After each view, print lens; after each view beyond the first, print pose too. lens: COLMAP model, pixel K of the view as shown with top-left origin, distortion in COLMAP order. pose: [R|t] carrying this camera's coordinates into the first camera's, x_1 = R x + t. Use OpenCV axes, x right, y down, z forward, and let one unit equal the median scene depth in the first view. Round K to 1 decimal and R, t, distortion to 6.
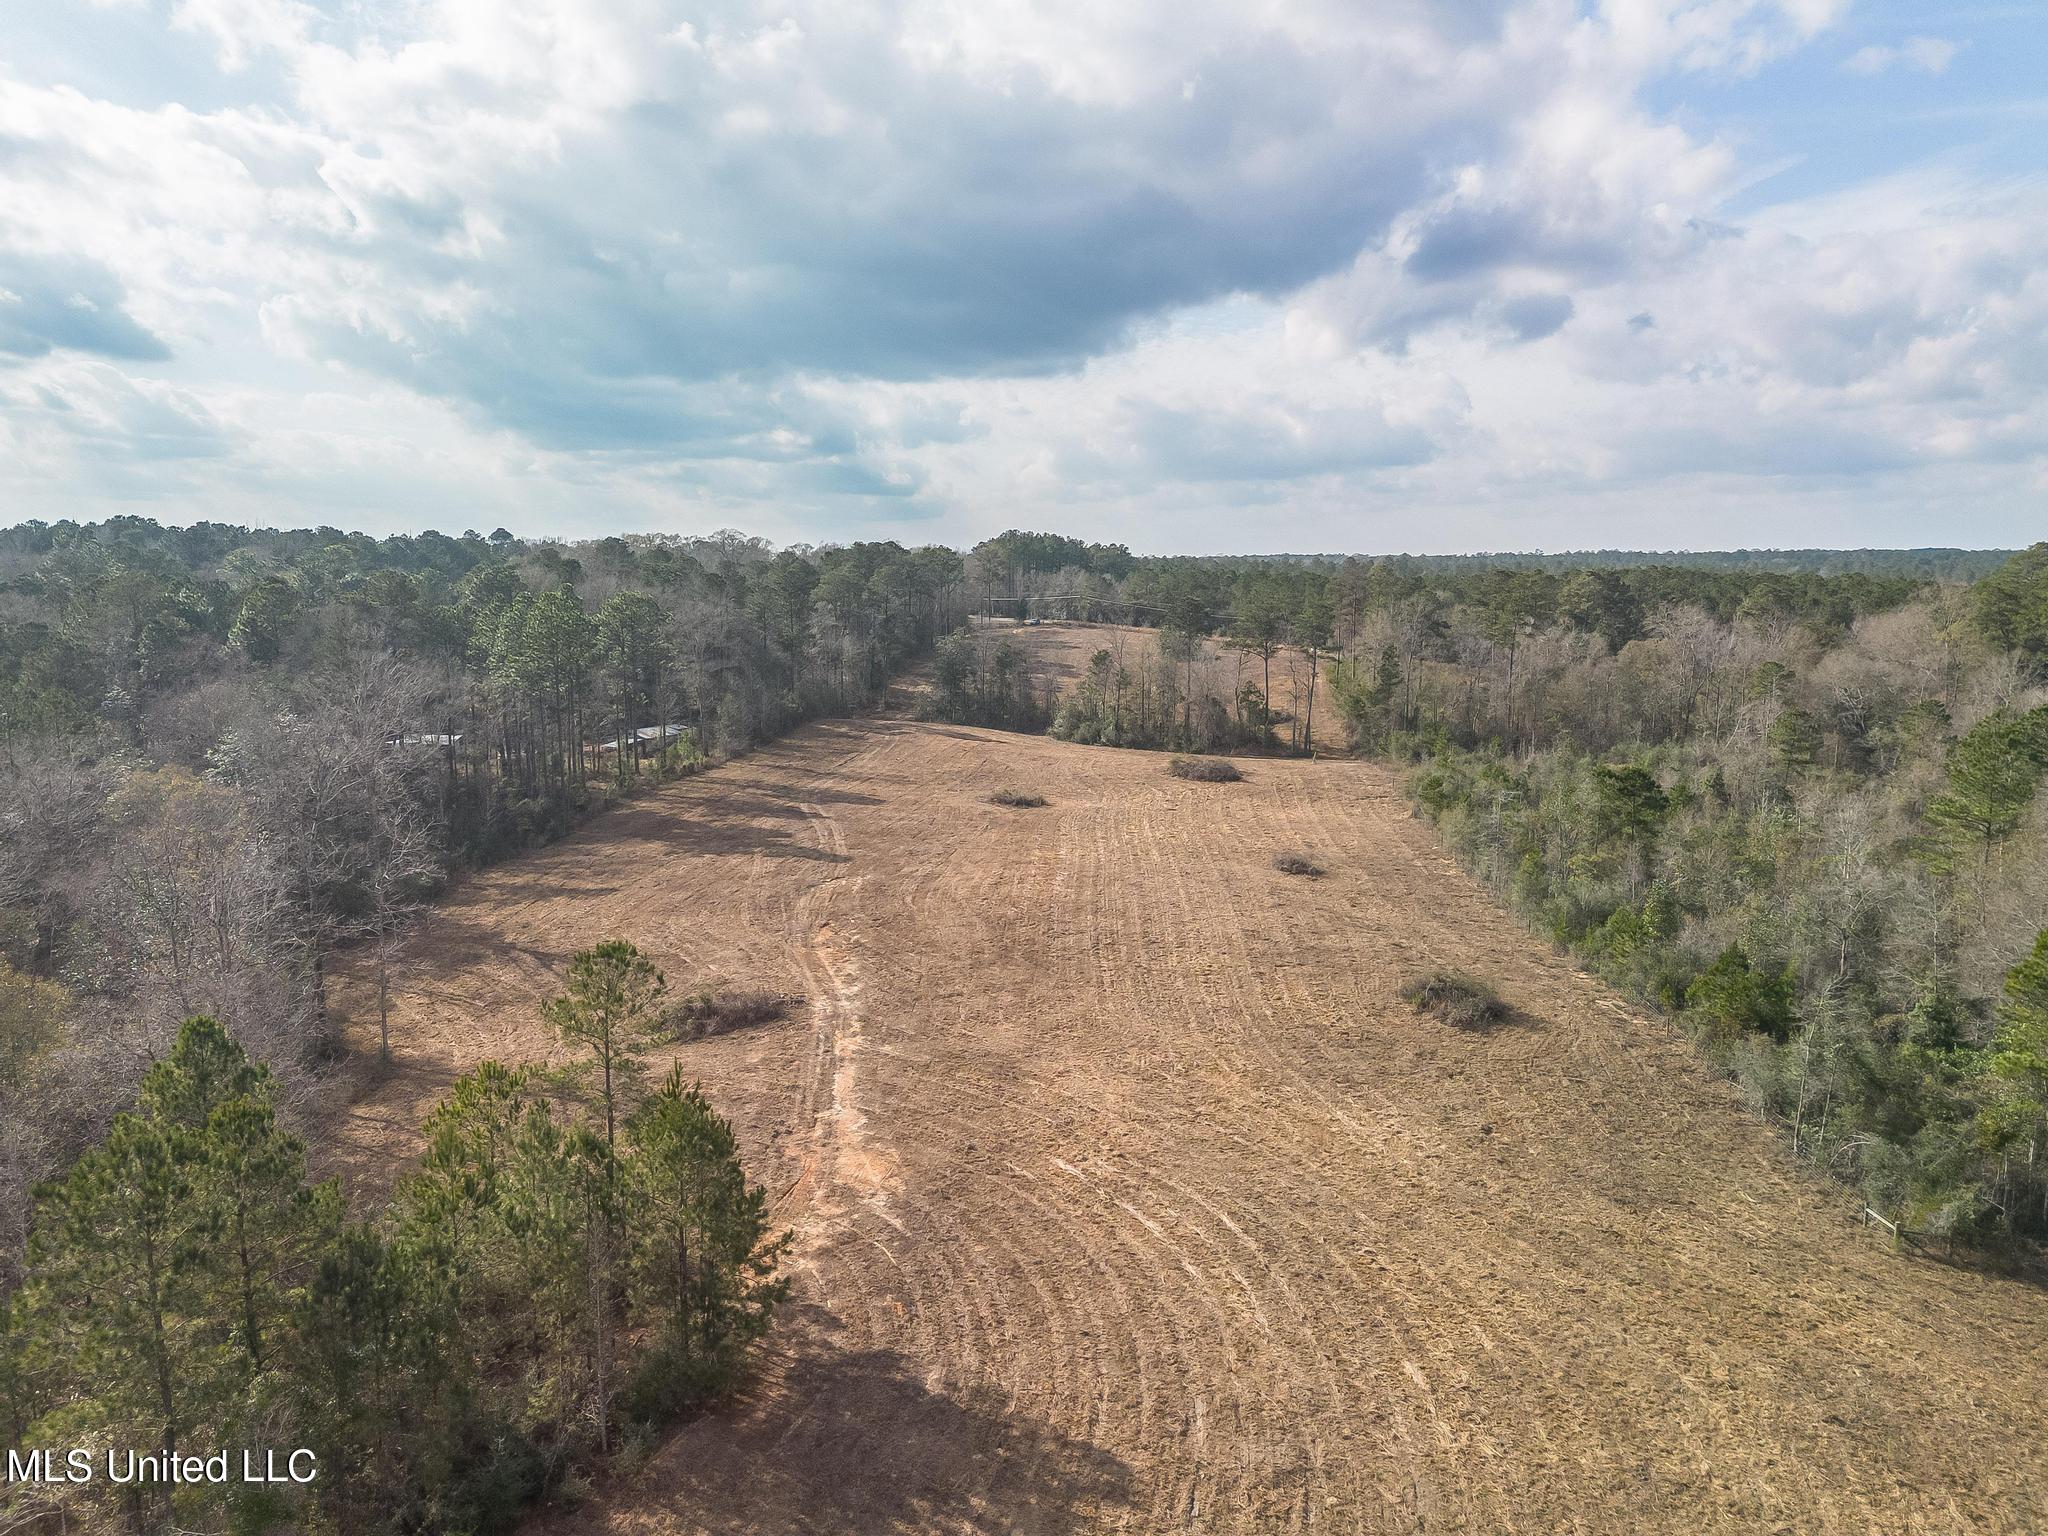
lens RADIAL K [[1486.7, 0, 1024.0], [0, 1486.7, 768.0], [0, 0, 1]] dist [0.089463, -0.105558]
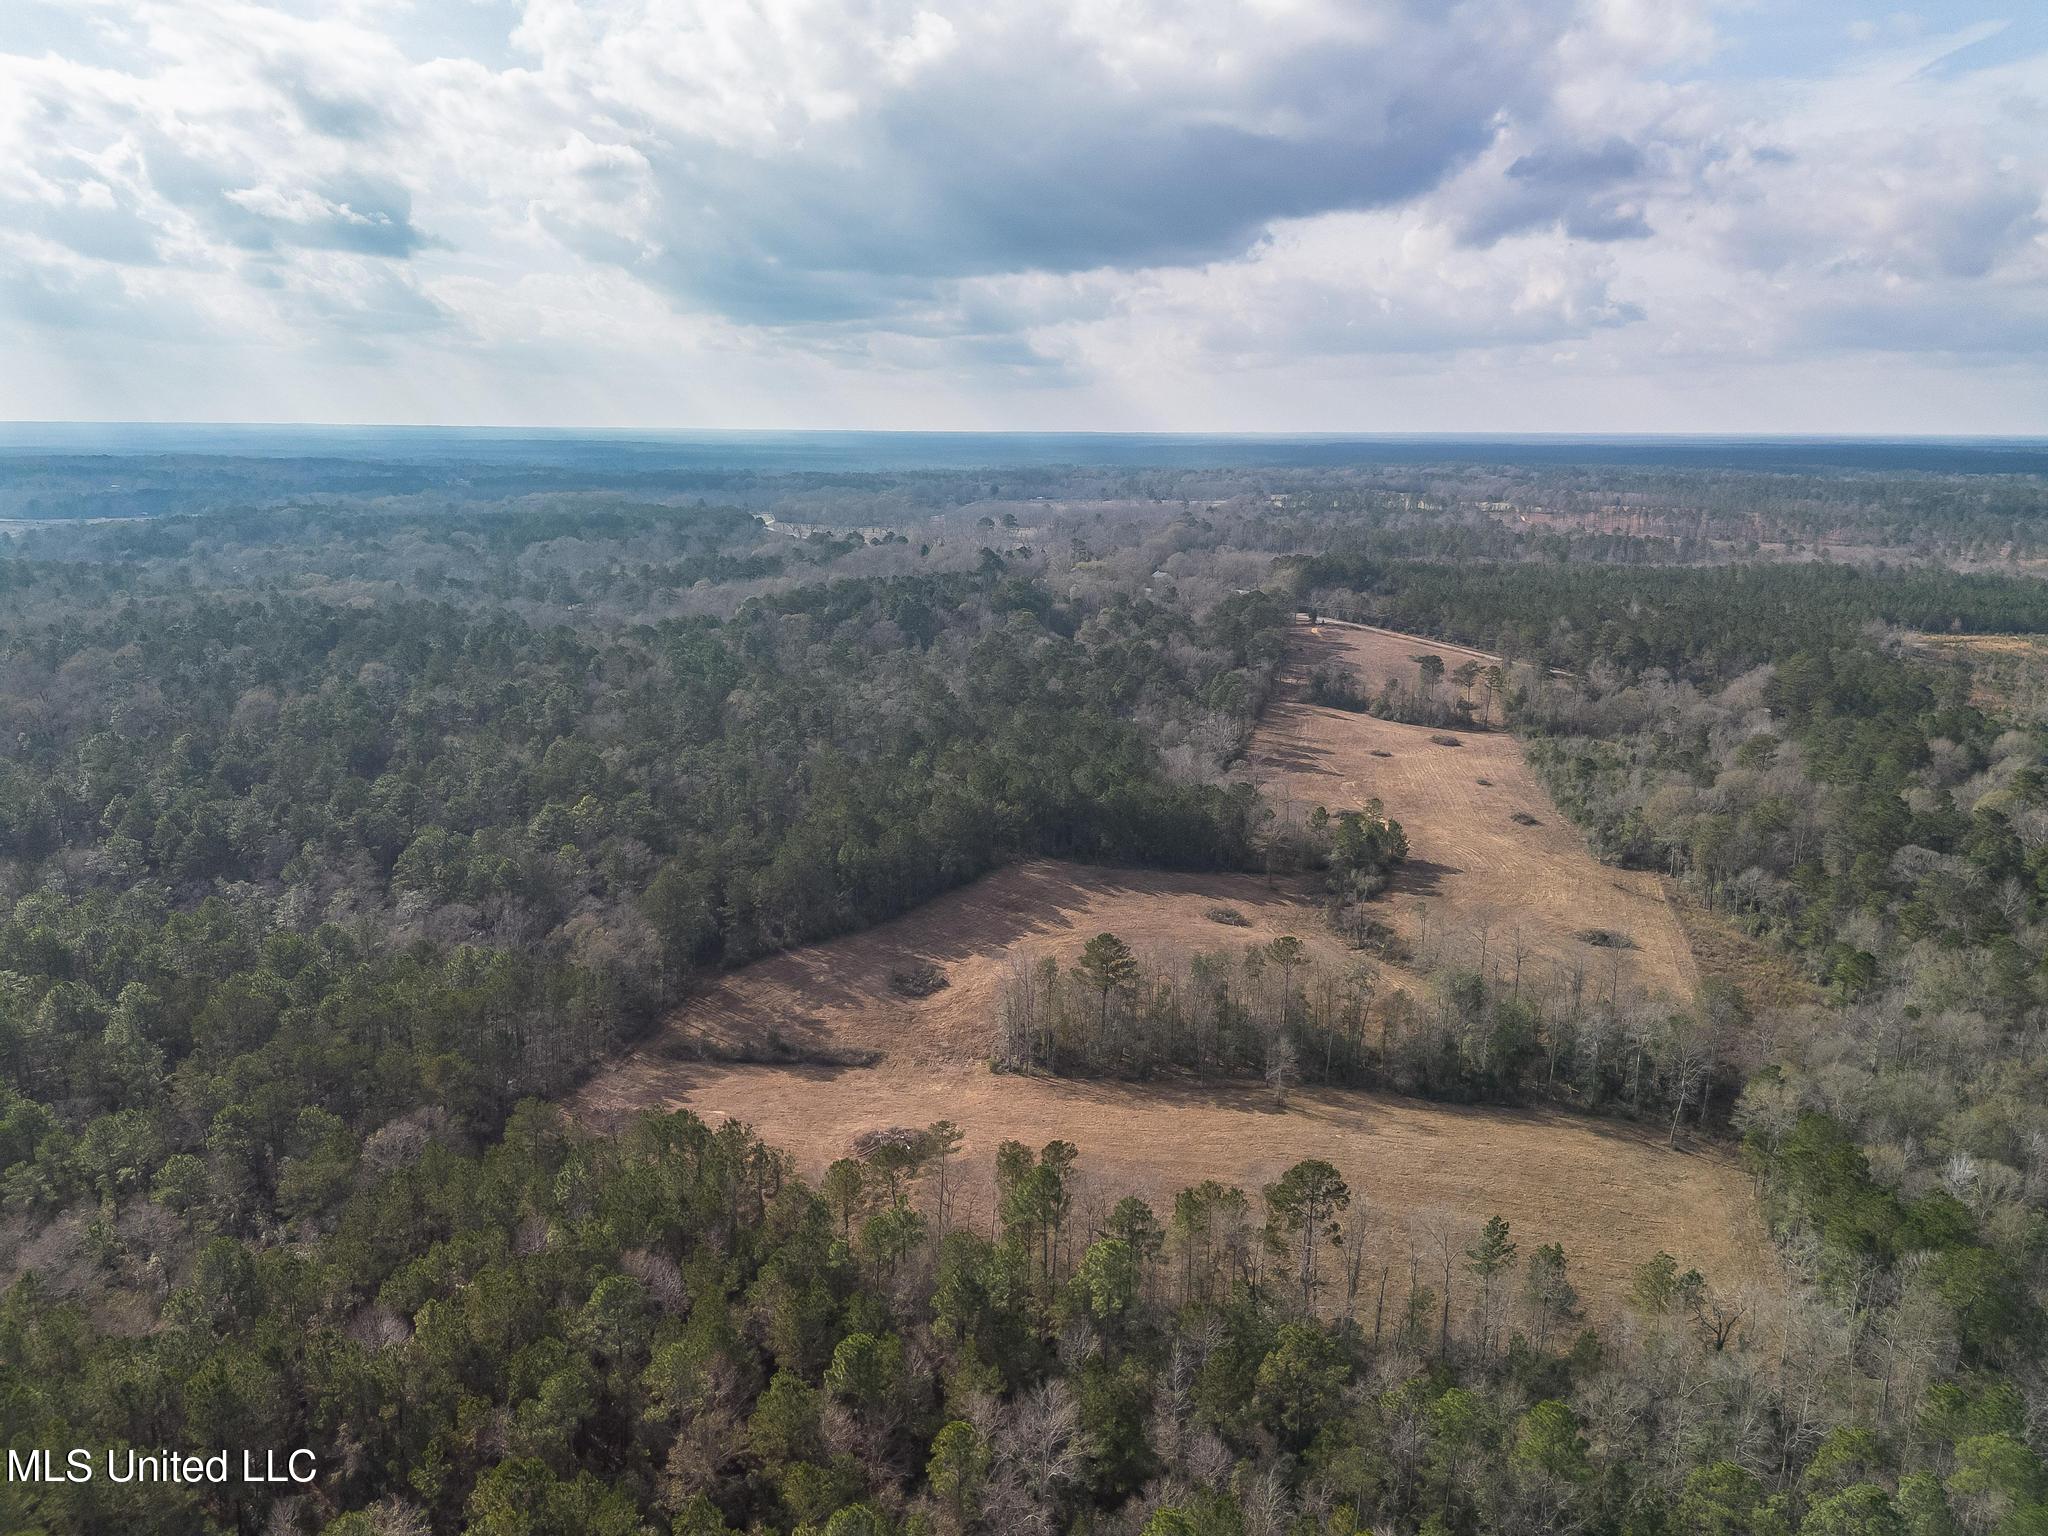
lens RADIAL K [[1450.0, 0, 1032.0], [0, 1450.0, 762.5], [0, 0, 1]] dist [0.092266, -0.100024]
pose [[0.994886, 0.033398, -0.095327, -0.357249], [-0.025407, 0.996155, 0.083845, -0.158027], [0.097761, -0.080994, 0.991909, -1.624897]]
